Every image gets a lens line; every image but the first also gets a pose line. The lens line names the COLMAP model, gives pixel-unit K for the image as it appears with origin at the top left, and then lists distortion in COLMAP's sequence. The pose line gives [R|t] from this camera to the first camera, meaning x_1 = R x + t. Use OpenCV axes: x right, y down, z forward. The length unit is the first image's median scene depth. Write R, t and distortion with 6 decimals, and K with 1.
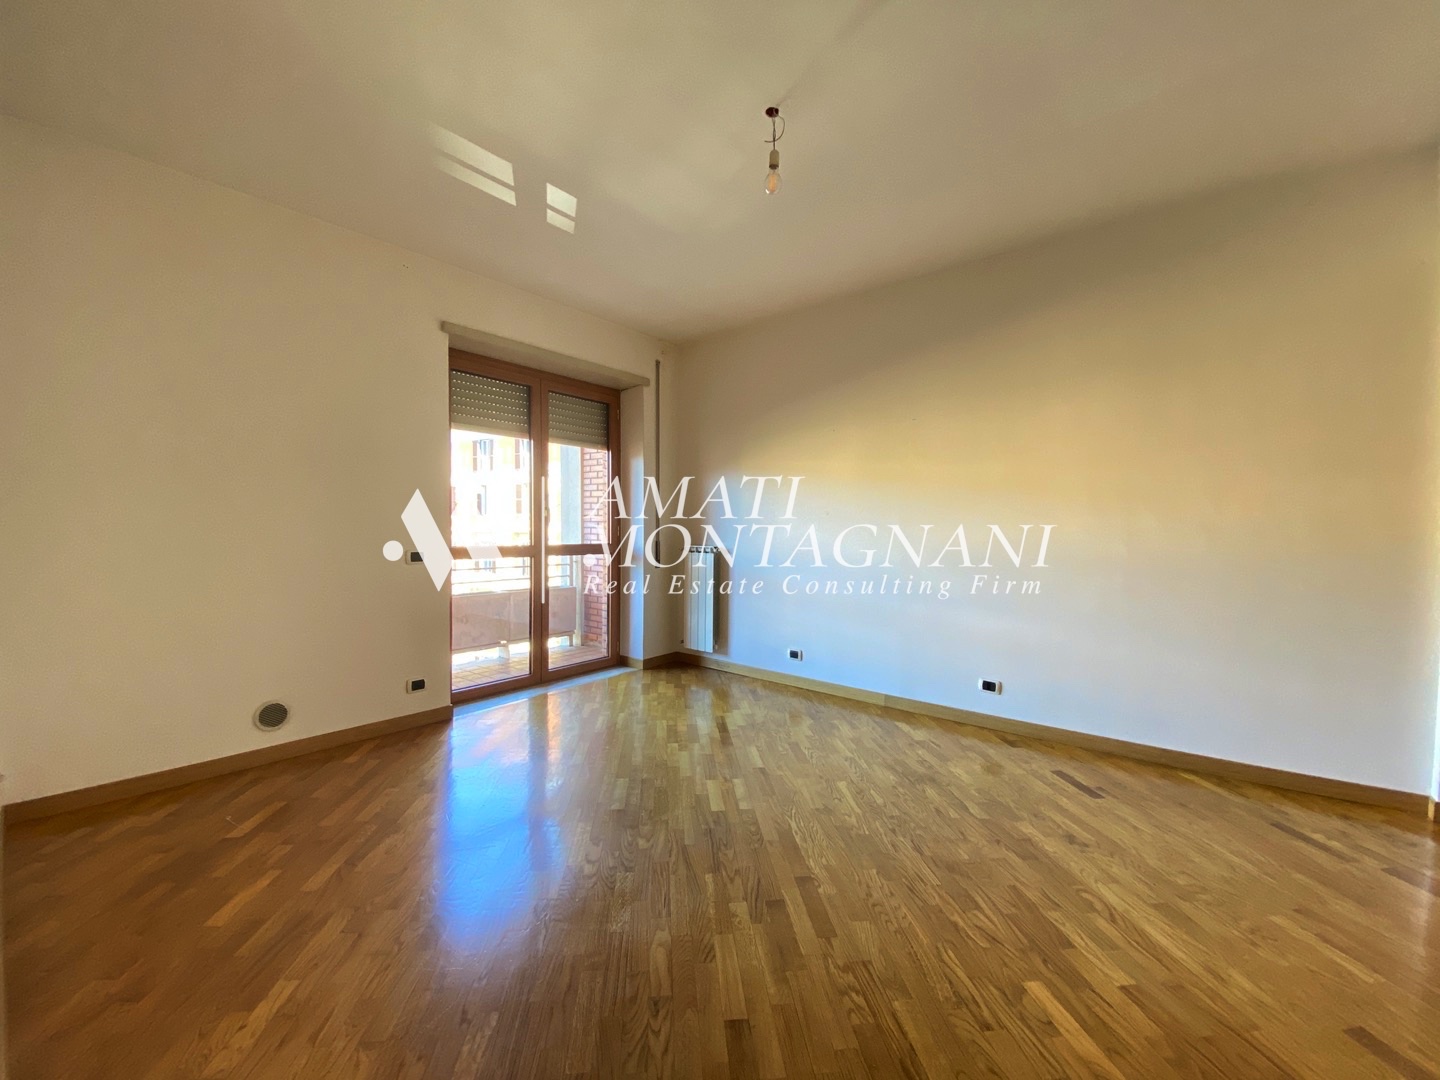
lens RADIAL K [[586.9, 0, 723.0], [0, 586.9, 534.5], [0, 0, 1]] dist [0.035226, -0.027802]
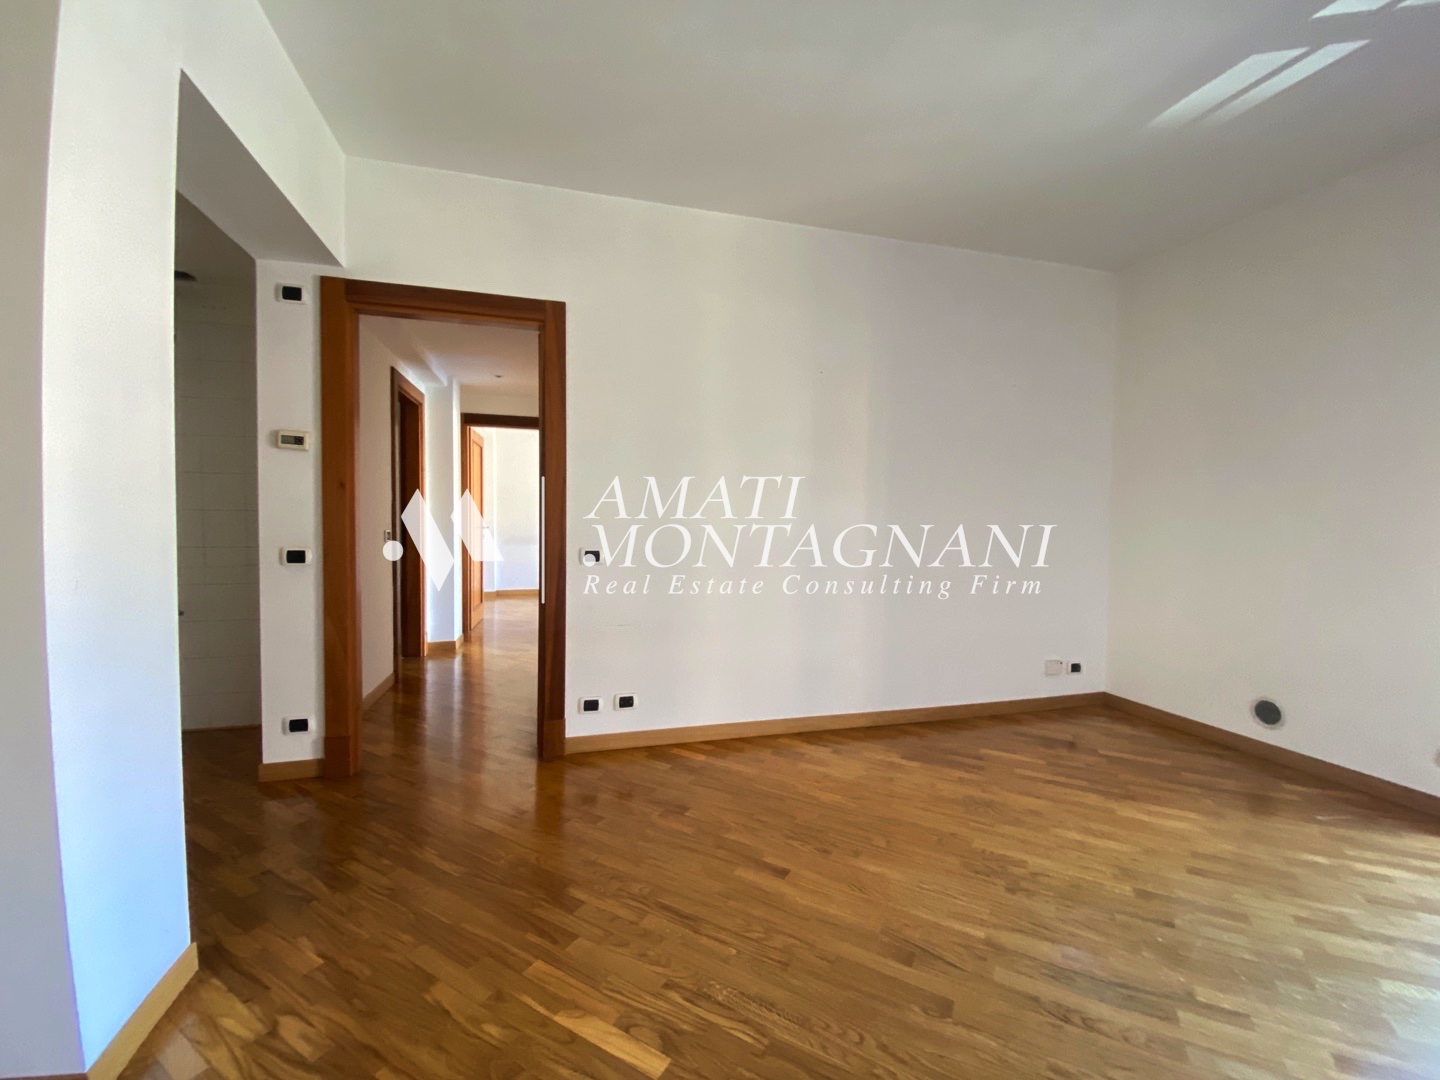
lens RADIAL K [[582.2, 0, 713.4], [0, 582.2, 538.9], [0, 0, 1]] dist [0.017704, -0.019065]
pose [[-0.588628, 0.016378, -0.808238, 0.877726], [-0.020507, 0.999171, 0.035182, -0.013203], [0.808144, 0.037283, -0.587804, 1.174084]]
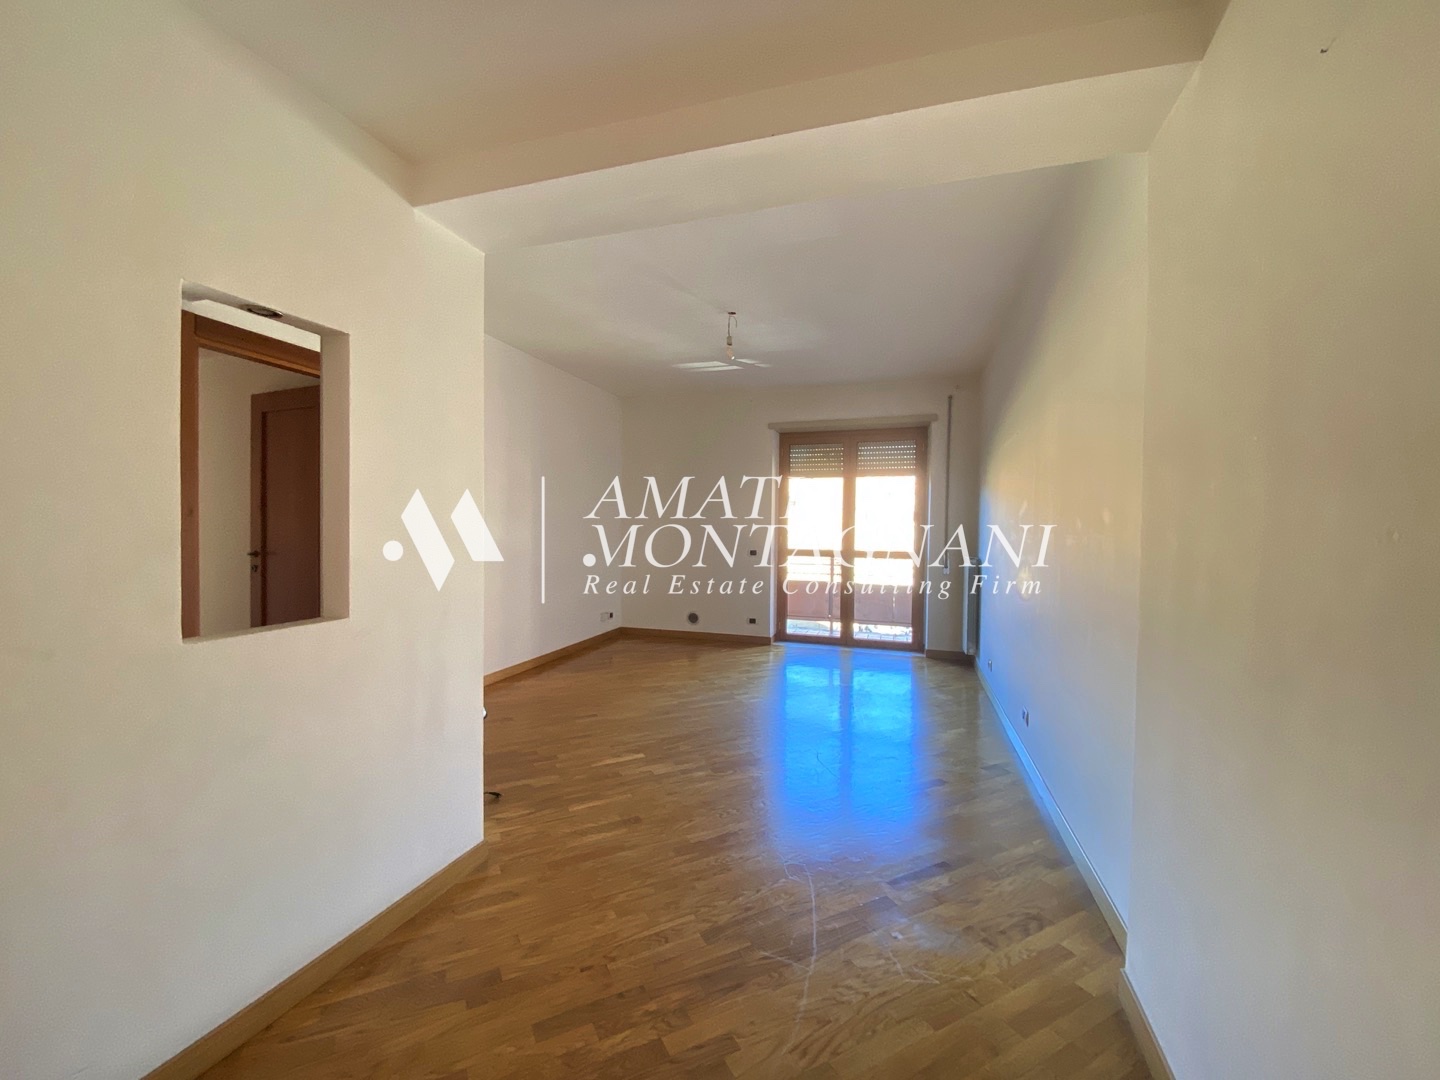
lens RADIAL K [[582.2, 0, 713.4], [0, 582.2, 538.9], [0, 0, 1]] dist [0.017704, -0.019065]
pose [[0.364155, 0.015438, -0.931210, 2.001813], [-0.014745, 0.999833, 0.010809, -0.042102], [0.931222, 0.009794, 0.364322, 0.356200]]
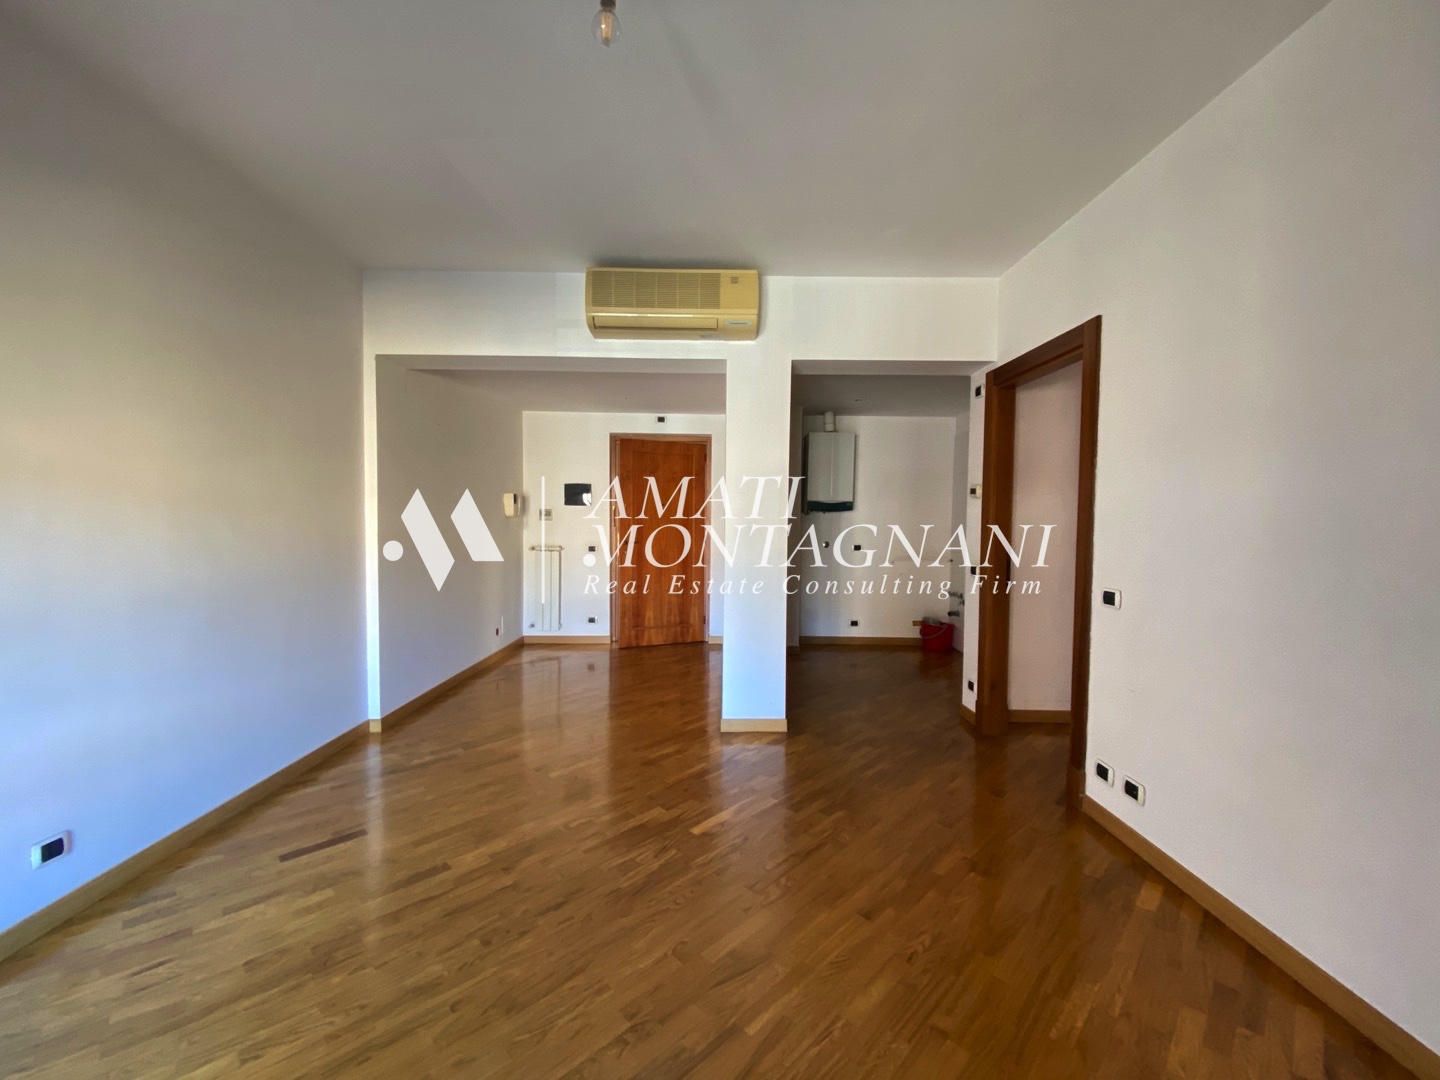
lens RADIAL K [[582.2, 0, 713.4], [0, 582.2, 538.9], [0, 0, 1]] dist [0.017704, -0.019065]
pose [[-0.632501, -0.036590, 0.773695, -0.556419], [-0.005638, 0.999075, 0.042639, -0.086783], [-0.774539, 0.022607, -0.632122, 1.512265]]
